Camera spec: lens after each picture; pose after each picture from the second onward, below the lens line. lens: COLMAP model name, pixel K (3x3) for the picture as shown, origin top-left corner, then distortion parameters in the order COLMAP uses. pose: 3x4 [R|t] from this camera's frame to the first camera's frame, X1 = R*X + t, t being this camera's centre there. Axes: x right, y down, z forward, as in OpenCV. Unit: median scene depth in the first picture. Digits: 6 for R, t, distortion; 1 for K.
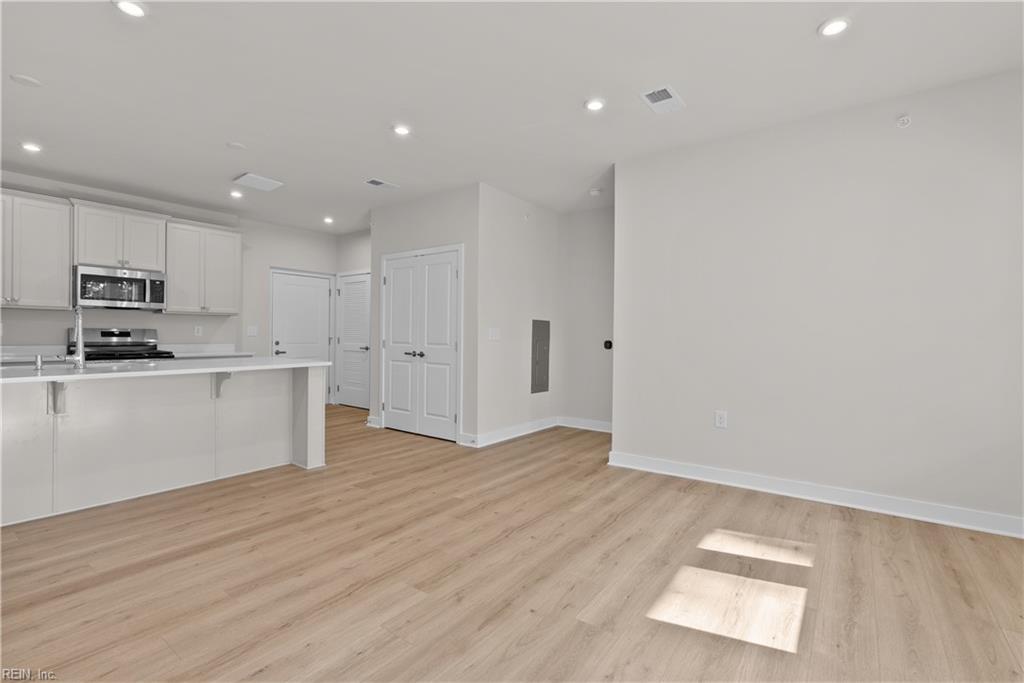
lens RADIAL K [[468.7, 0, 508.9], [0, 468.7, 334.9], [0, 0, 1]] dist [0.000893, 0.000262]
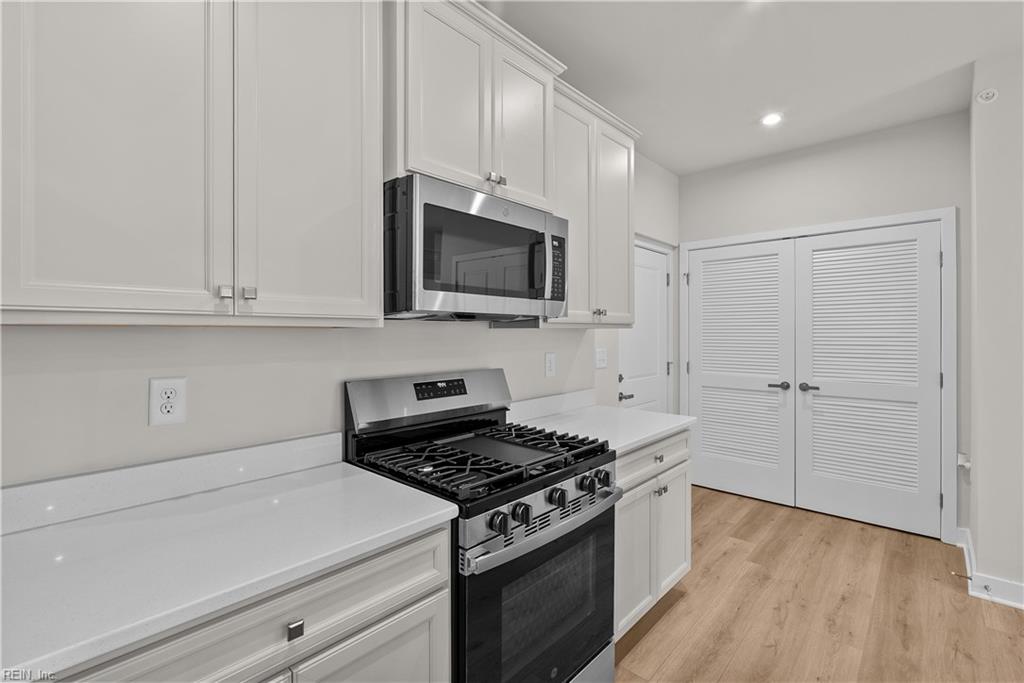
lens RADIAL K [[466.1, 0, 514.9], [0, 466.1, 333.0], [0, 0, 1]] dist [-0.003314, -0.000198]
pose [[0.996806, -0.016633, -0.078104, -0.729553], [0.016487, 0.999861, -0.002508, -0.041800], [0.078135, 0.001212, 0.996942, 0.624321]]
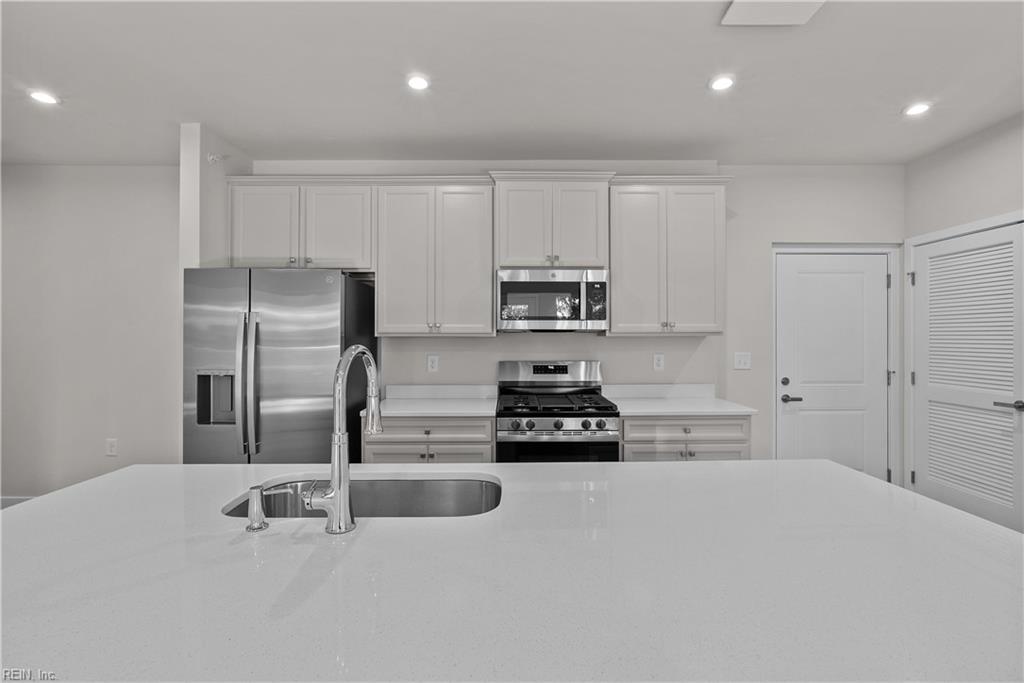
lens RADIAL K [[469.6, 0, 512.0], [0, 469.6, 341.5], [0, 0, 1]] dist [-0.002133, 0.000195]
pose [[0.620635, -0.009613, -0.784040, -0.336865], [0.008307, 0.999949, -0.005685, -0.036979], [0.784055, -0.002984, 0.620684, 0.526515]]
